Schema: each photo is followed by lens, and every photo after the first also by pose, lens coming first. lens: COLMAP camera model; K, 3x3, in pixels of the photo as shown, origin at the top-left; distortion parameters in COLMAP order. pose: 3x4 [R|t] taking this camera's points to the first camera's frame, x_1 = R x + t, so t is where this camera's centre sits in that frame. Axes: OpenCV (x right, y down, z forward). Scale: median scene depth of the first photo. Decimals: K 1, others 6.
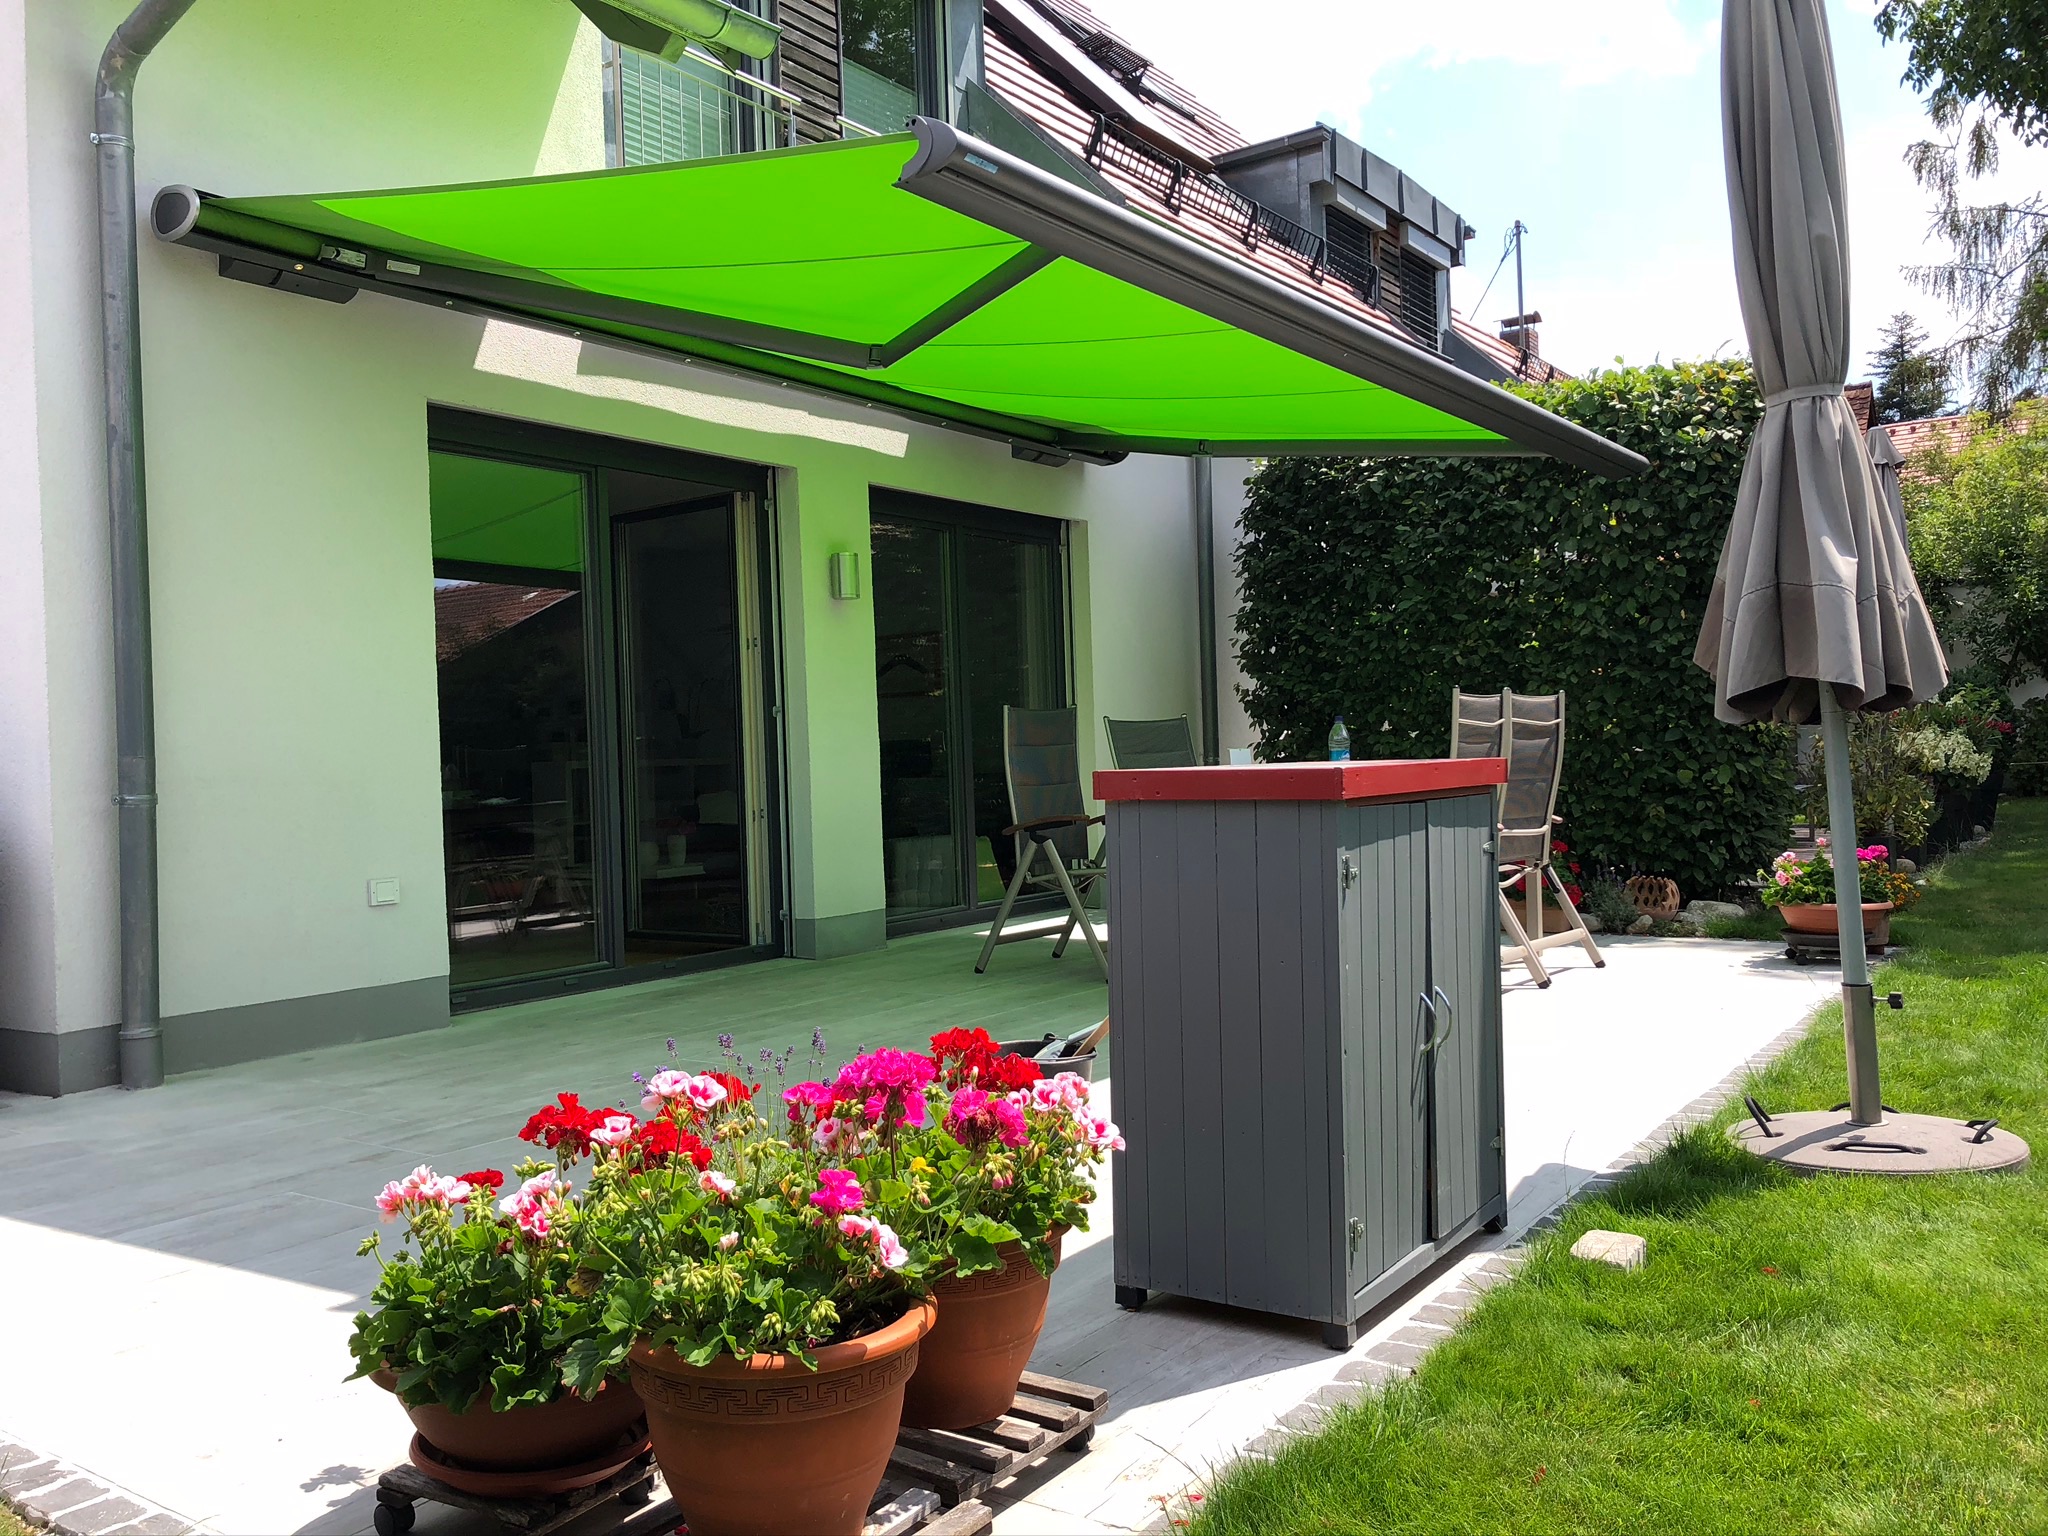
lens RADIAL K [[1635.6, 0, 1024.0], [0, 1635.6, 763.5], [0, 0, 1]] dist [0.026076, -0.000824]
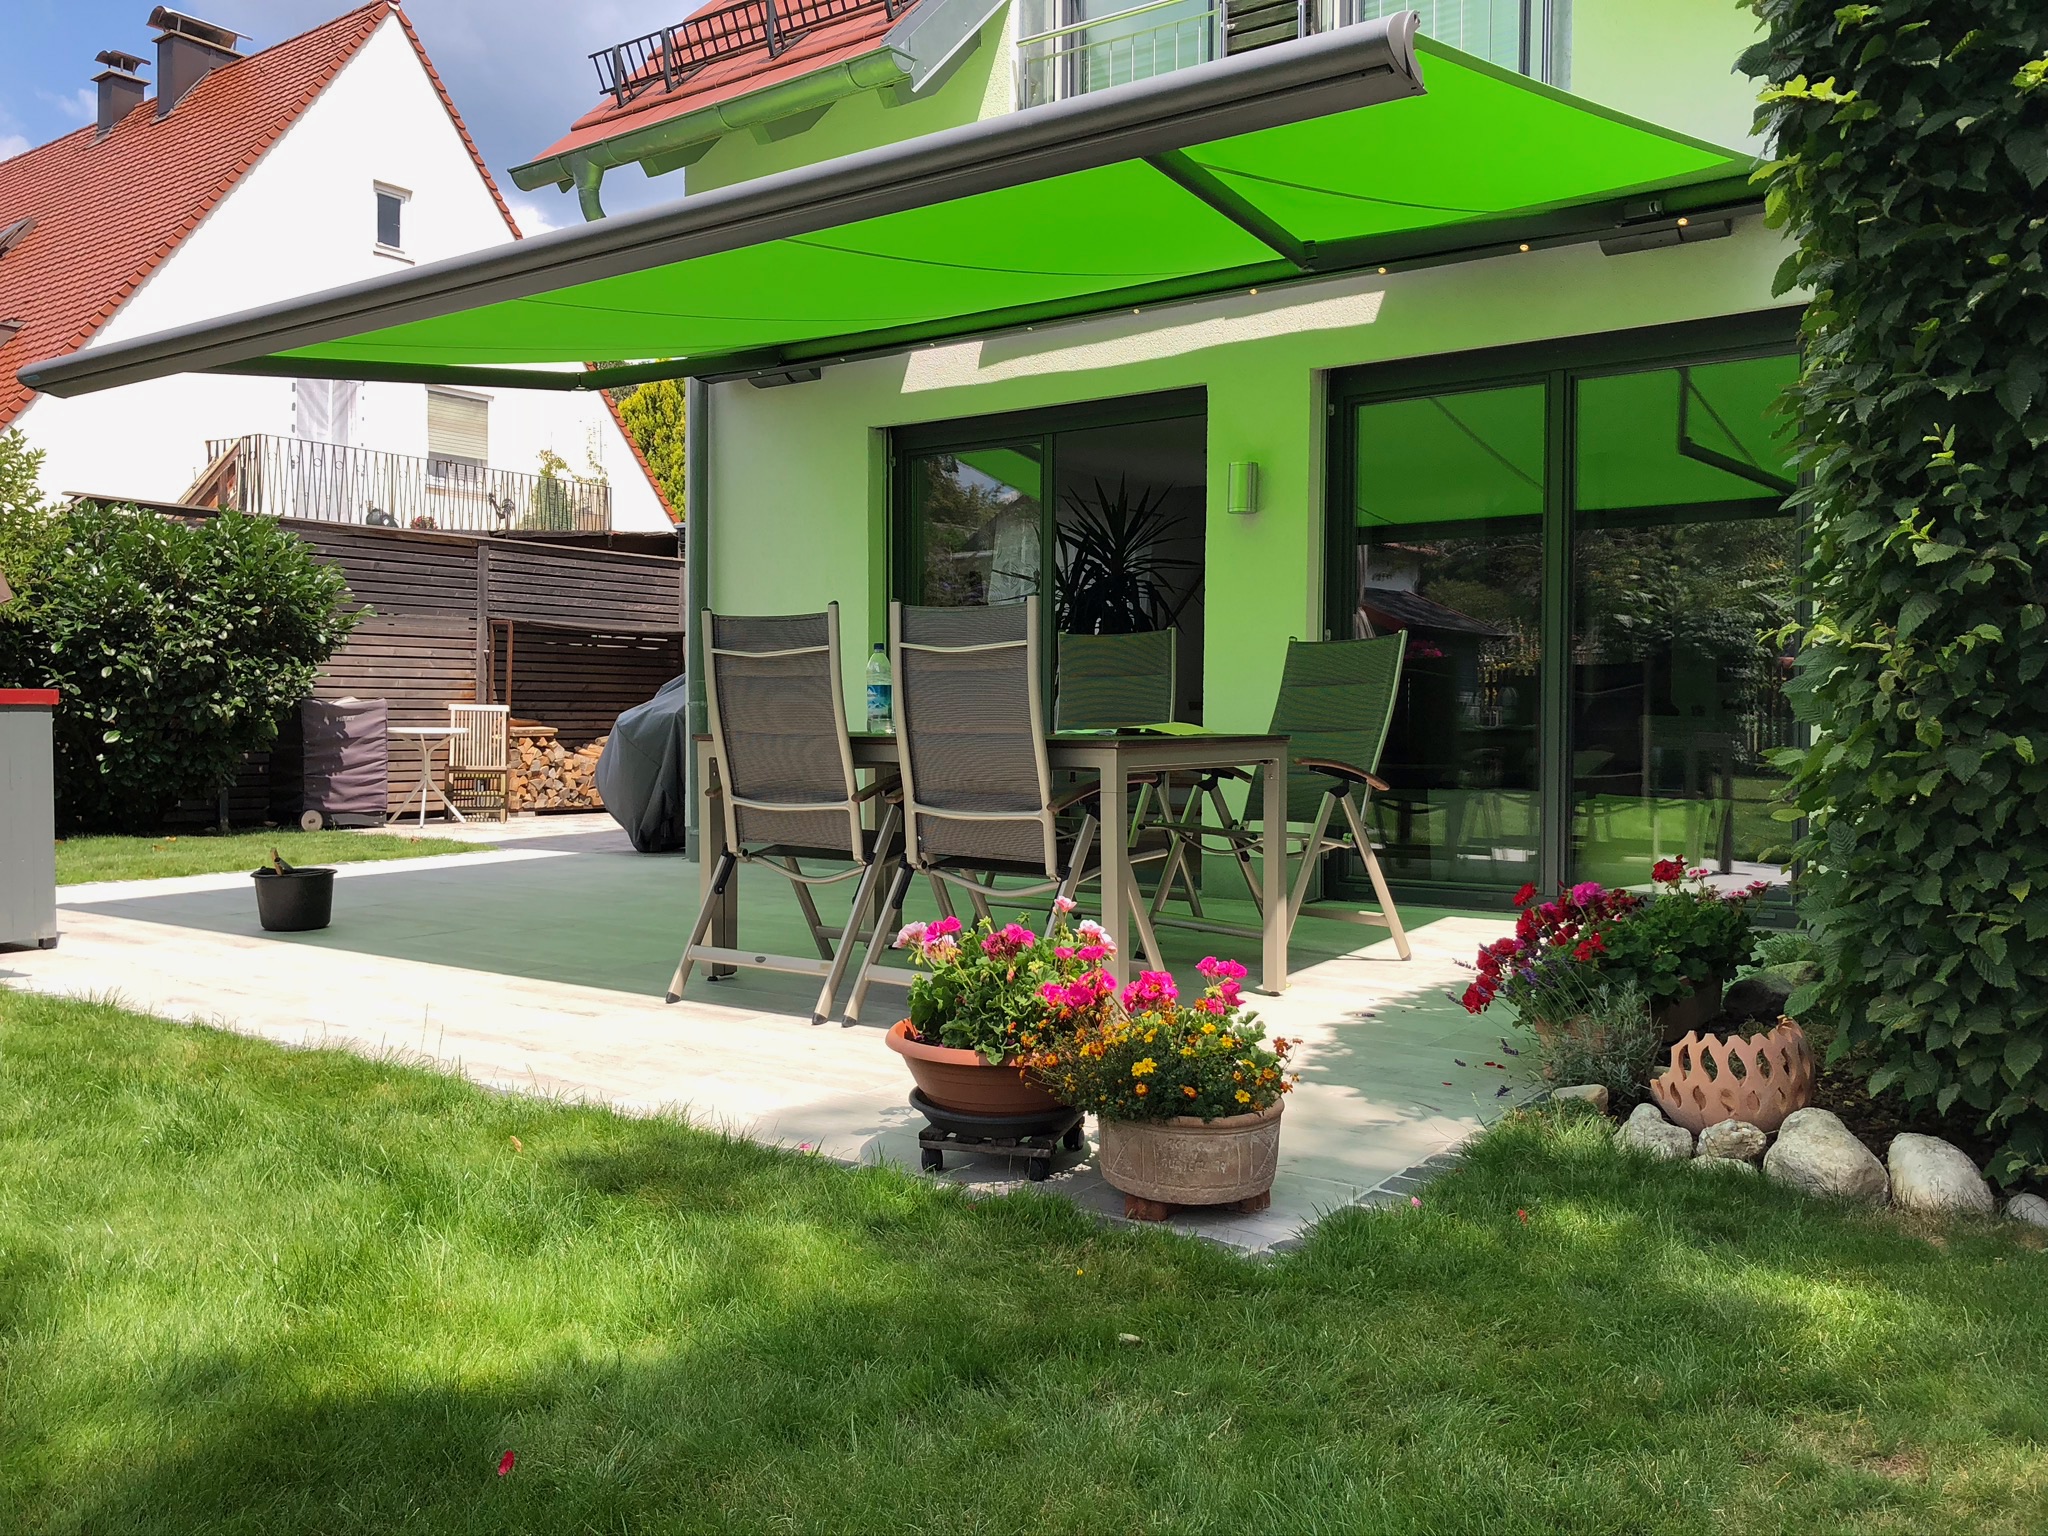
lens RADIAL K [[1645.6, 0, 1024.0], [0, 1645.6, 768.0], [0, 0, 1]] dist [0.032059, -0.008361]
pose [[-0.011226, 0.059848, -0.998144, 0.856177], [-0.011738, 0.998131, 0.059980, -0.007859], [0.999868, 0.012390, -0.010502, 0.900096]]
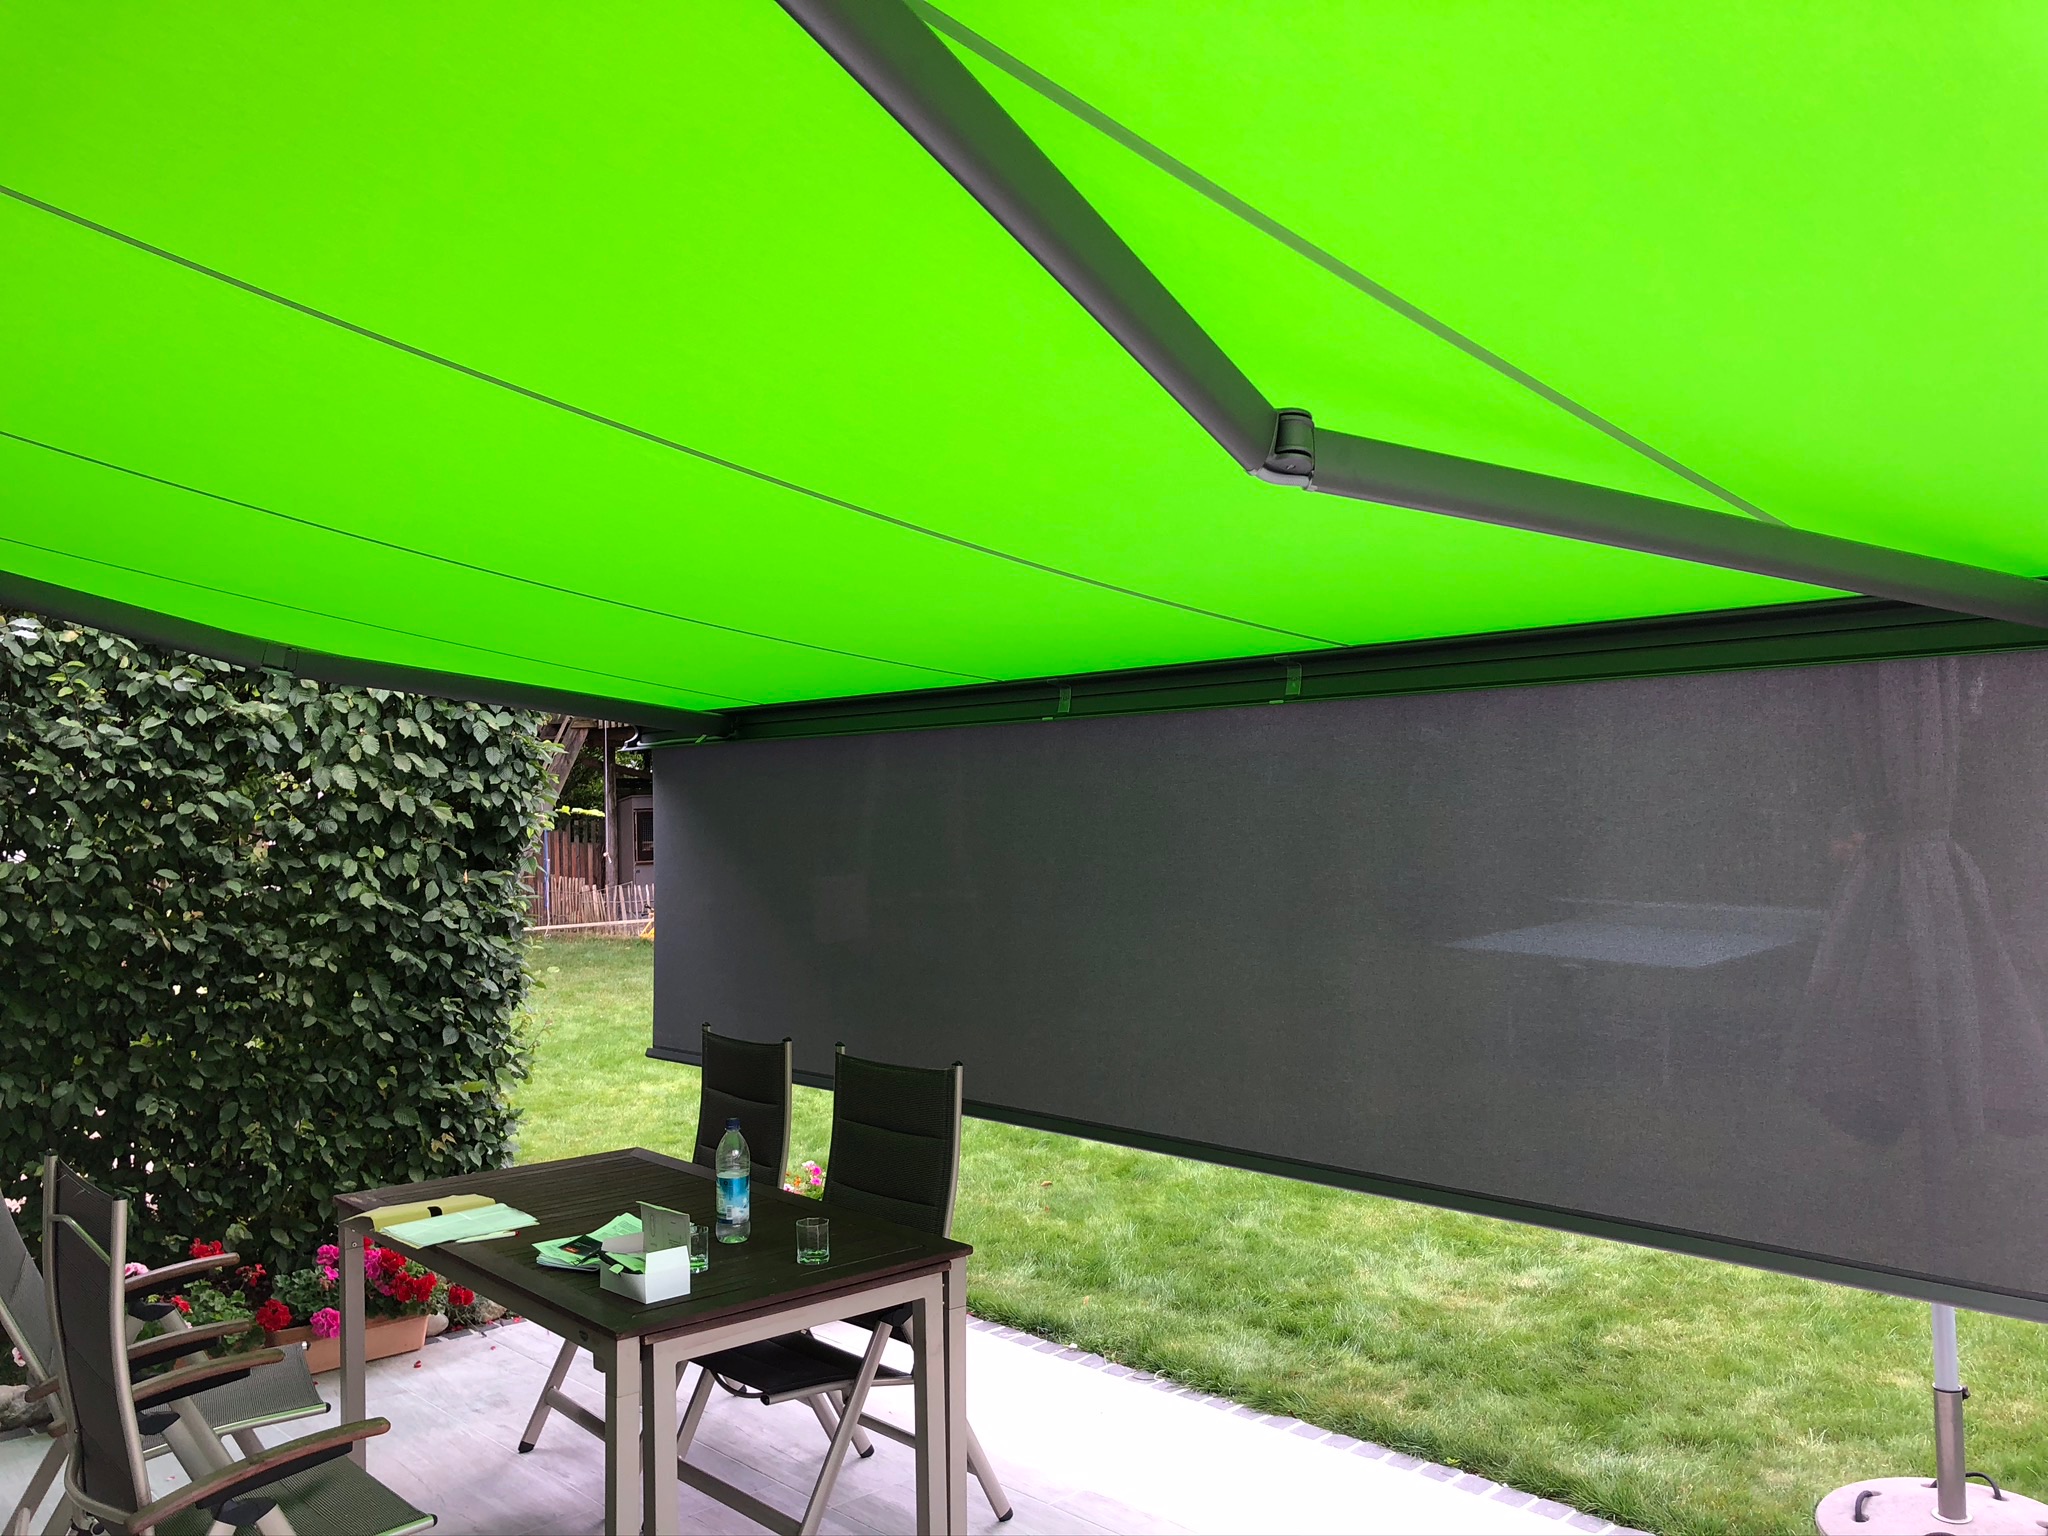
lens RADIAL K [[1723.1, 0, 1024.2], [0, 1723.1, 734.0], [0, 0, 1]] dist [0.016492, 0.006446]
pose [[0.219786, 0.059943, 0.973705, -0.363226], [0.017602, 0.997704, -0.065393, -0.109399], [-0.975389, 0.031511, 0.218226, 0.619655]]
